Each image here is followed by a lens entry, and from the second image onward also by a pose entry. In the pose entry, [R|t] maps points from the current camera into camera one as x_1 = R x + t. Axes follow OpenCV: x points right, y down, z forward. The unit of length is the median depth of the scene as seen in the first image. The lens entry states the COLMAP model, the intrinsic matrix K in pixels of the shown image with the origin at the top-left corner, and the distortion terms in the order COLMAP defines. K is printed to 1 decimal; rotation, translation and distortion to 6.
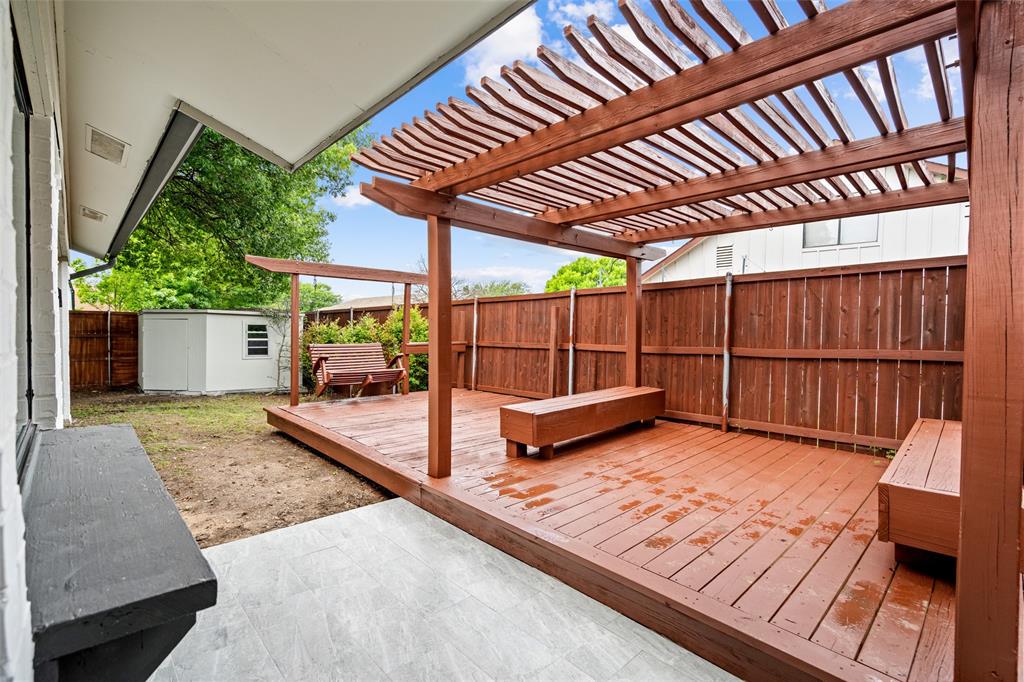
lens RADIAL K [[467.3, 0, 517.5], [0, 467.3, 340.5], [0, 0, 1]] dist [-0.003023, 0.001525]
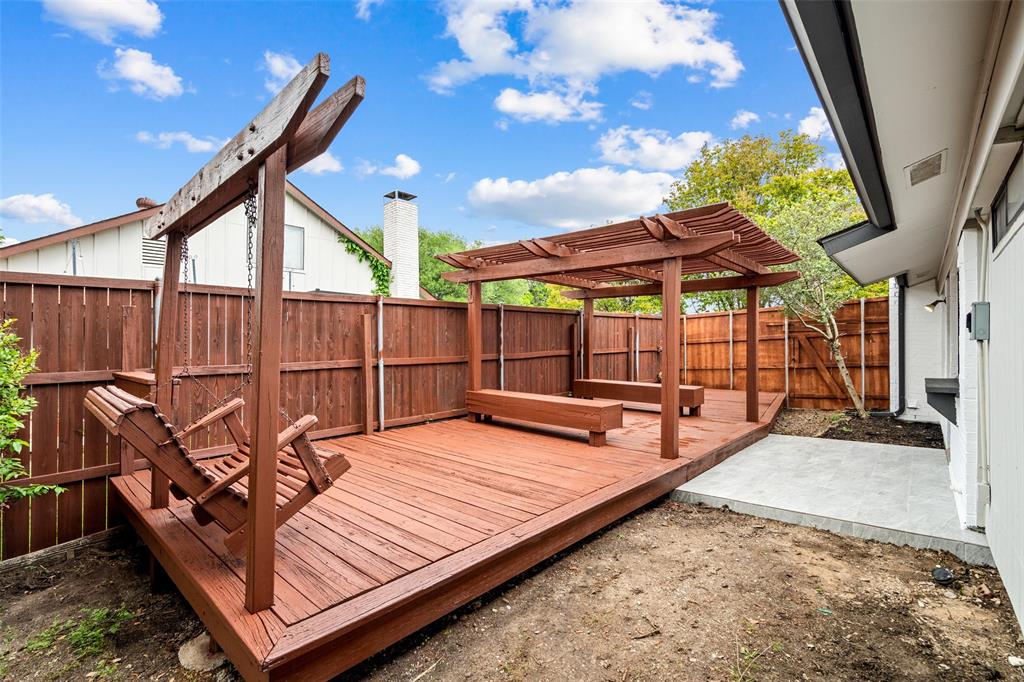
lens RADIAL K [[467.3, 0, 512.9], [0, 467.3, 340.5], [0, 0, 1]] dist [-0.003023, 0.001525]
pose [[-0.093690, 0.001566, 0.995600, -0.938695], [0.025171, 0.999683, 0.000796, -0.026658], [-0.995283, 0.025134, -0.093700, 1.037890]]
